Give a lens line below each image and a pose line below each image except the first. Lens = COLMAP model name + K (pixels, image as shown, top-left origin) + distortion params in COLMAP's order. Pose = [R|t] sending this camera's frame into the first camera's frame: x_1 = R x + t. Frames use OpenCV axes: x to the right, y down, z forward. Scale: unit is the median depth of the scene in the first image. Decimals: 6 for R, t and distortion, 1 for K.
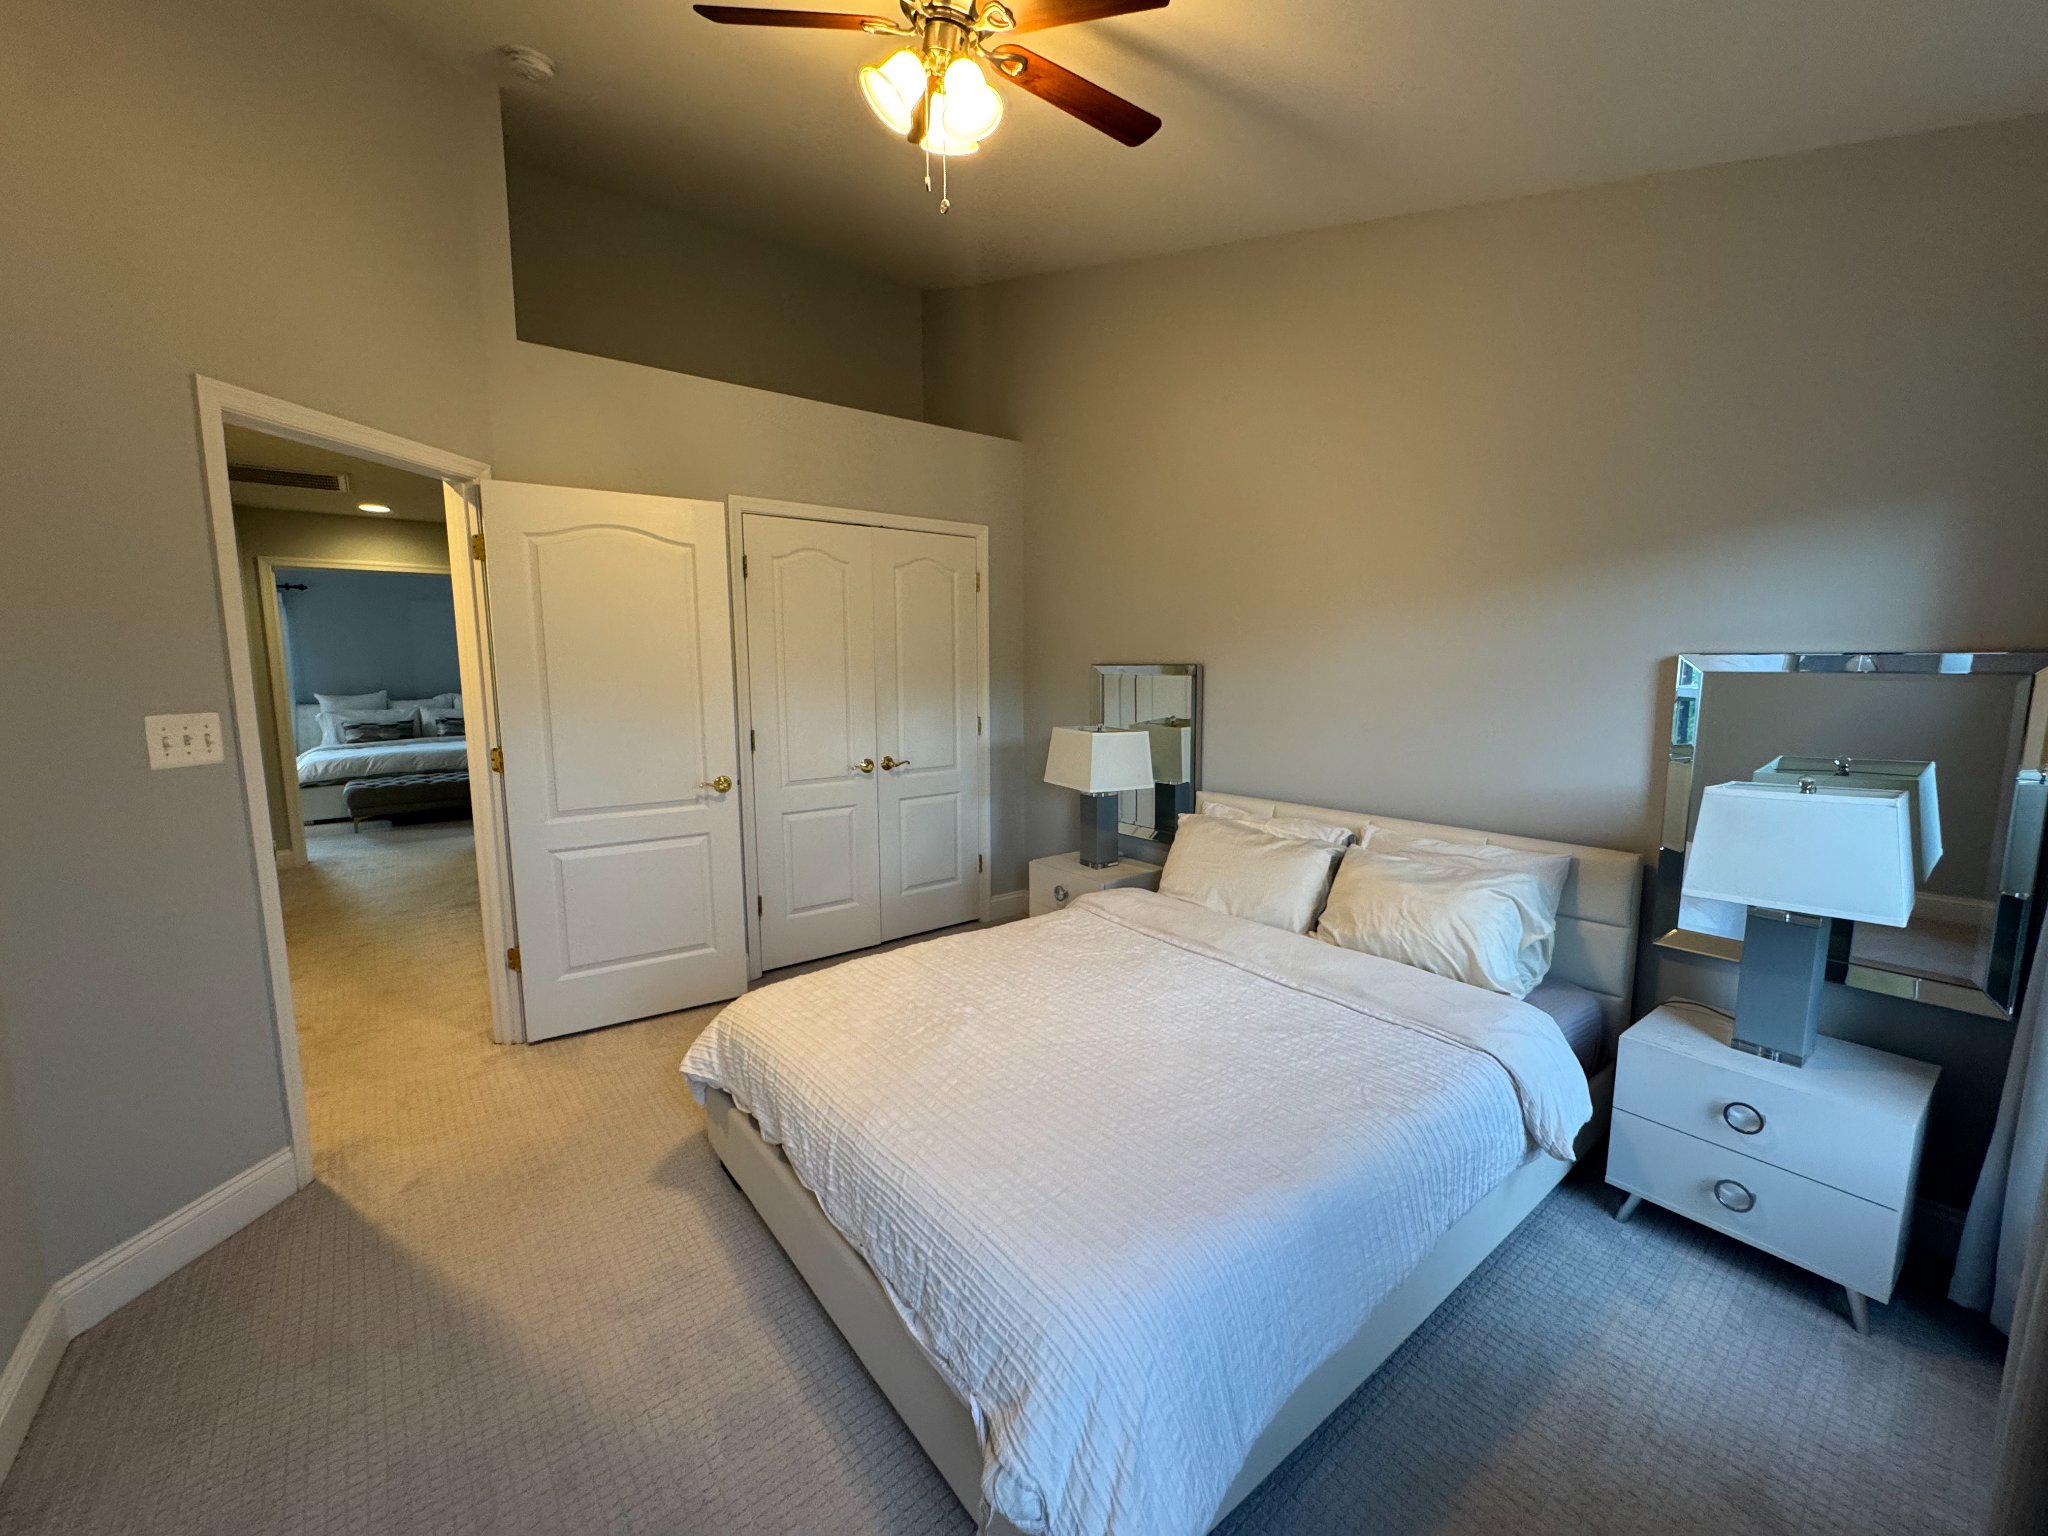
lens RADIAL K [[820.4, 0, 1024.0], [0, 820.4, 768.0], [0, 0, 1]] dist [-0.001609, 0.000055]
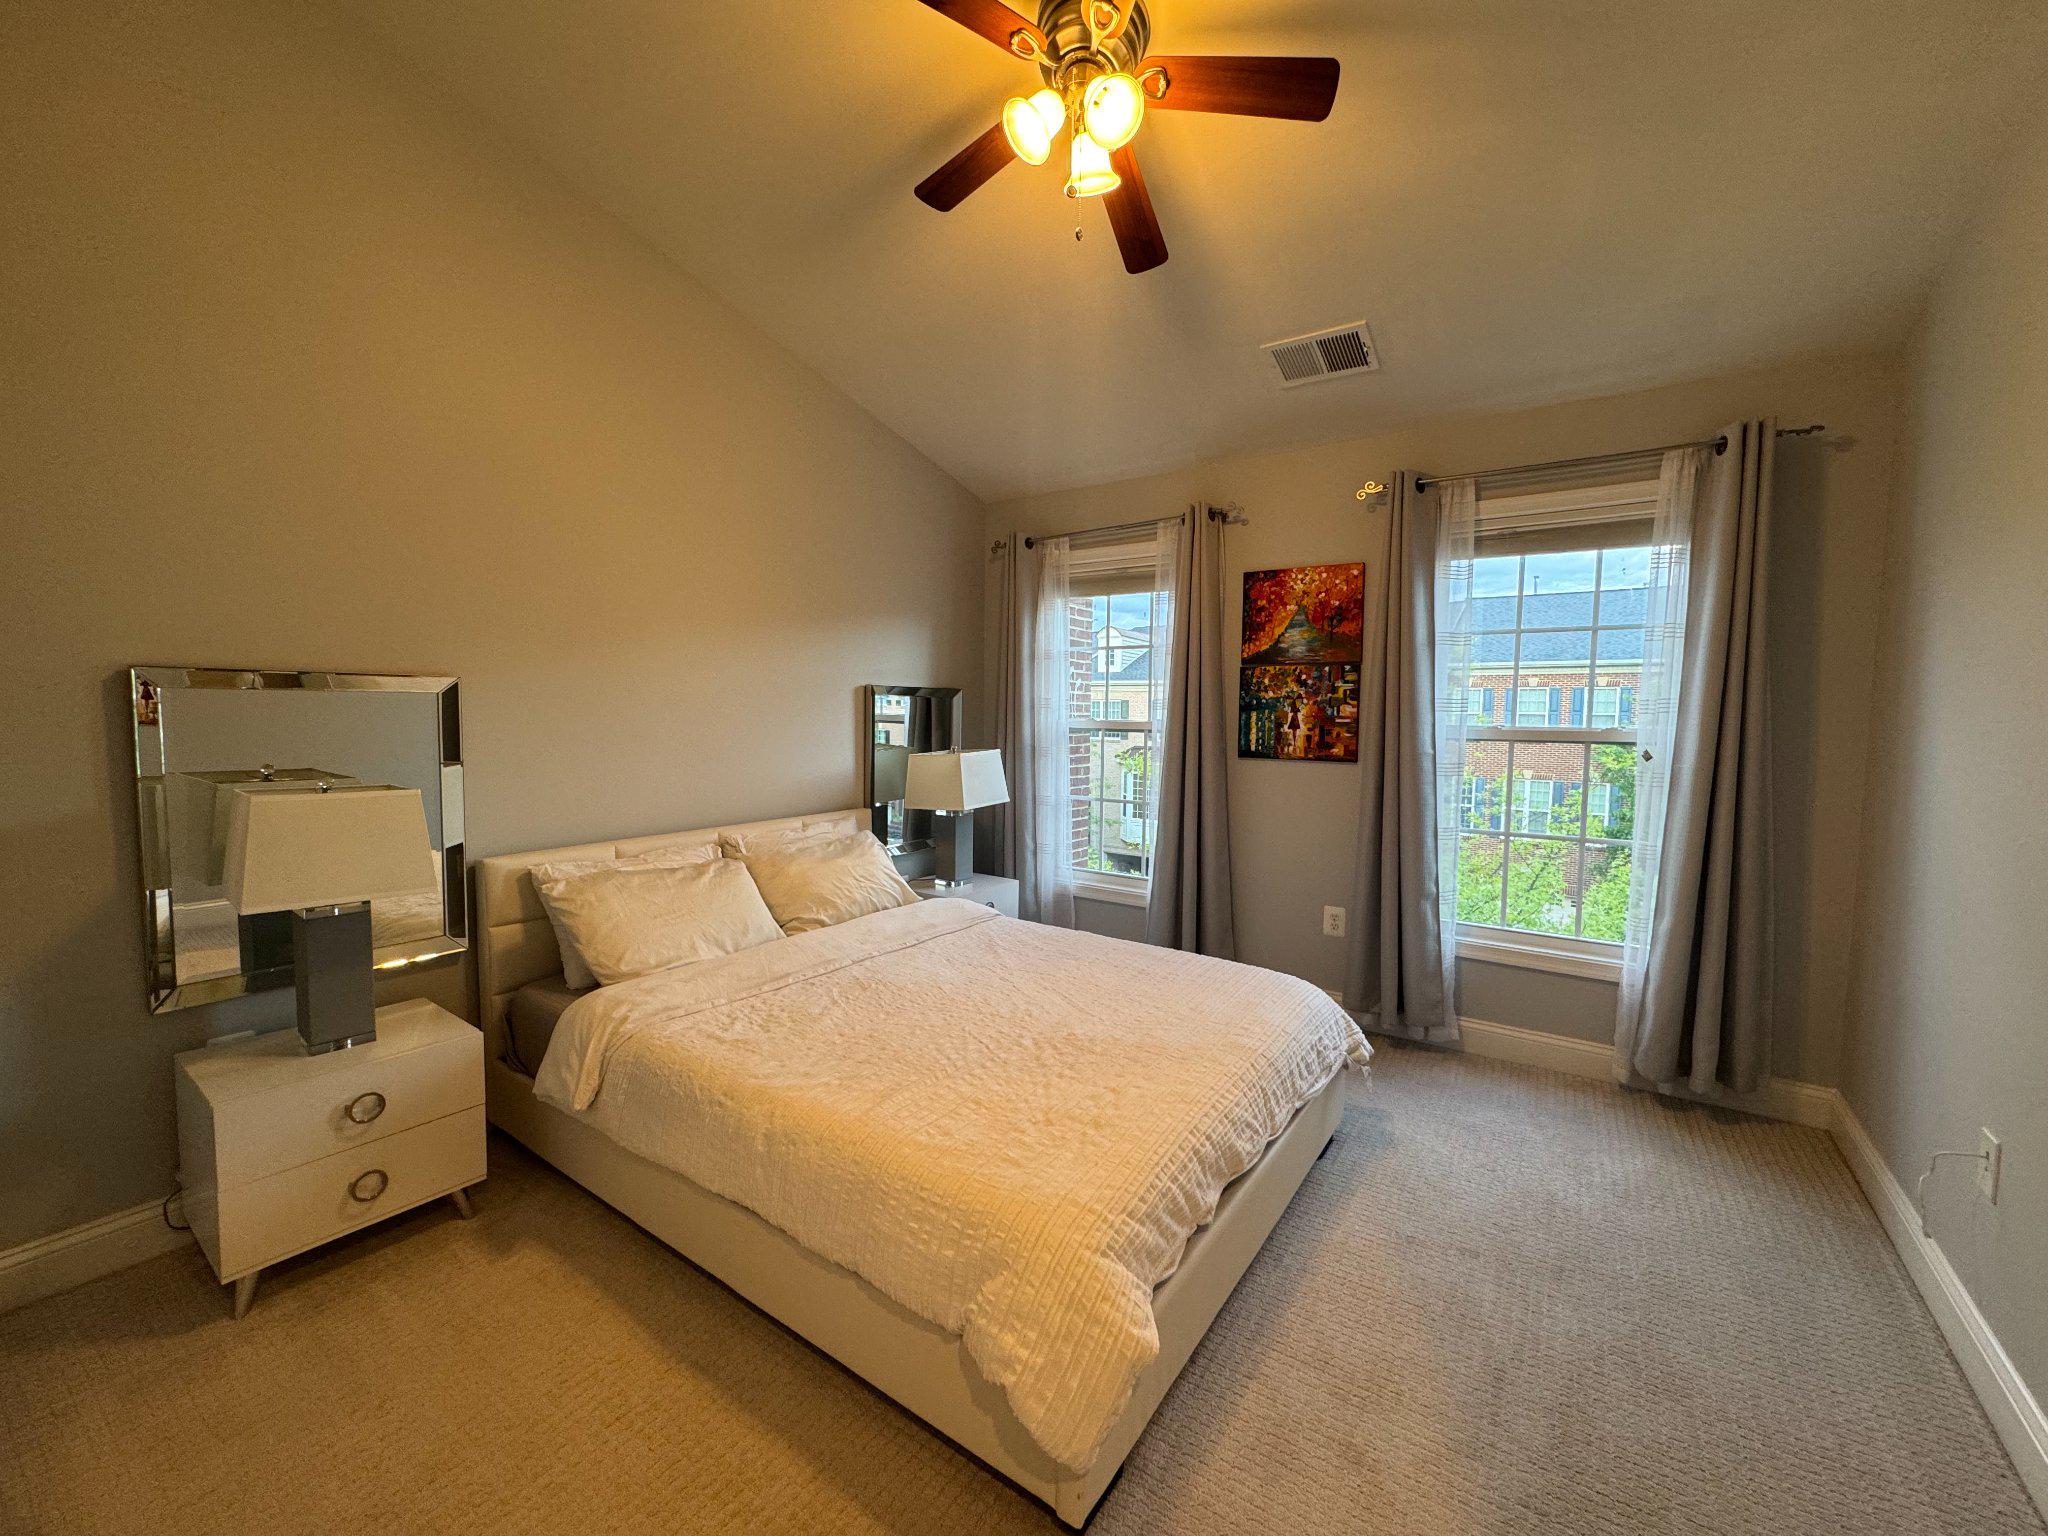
lens RADIAL K [[820.4, 0, 1024.0], [0, 820.4, 768.0], [0, 0, 1]] dist [-0.001609, 0.000055]
pose [[-0.289310, -0.083230, 0.953610, -0.692119], [0.094241, 0.988897, 0.114901, -0.100957], [-0.952585, 0.123111, -0.278253, 0.884616]]
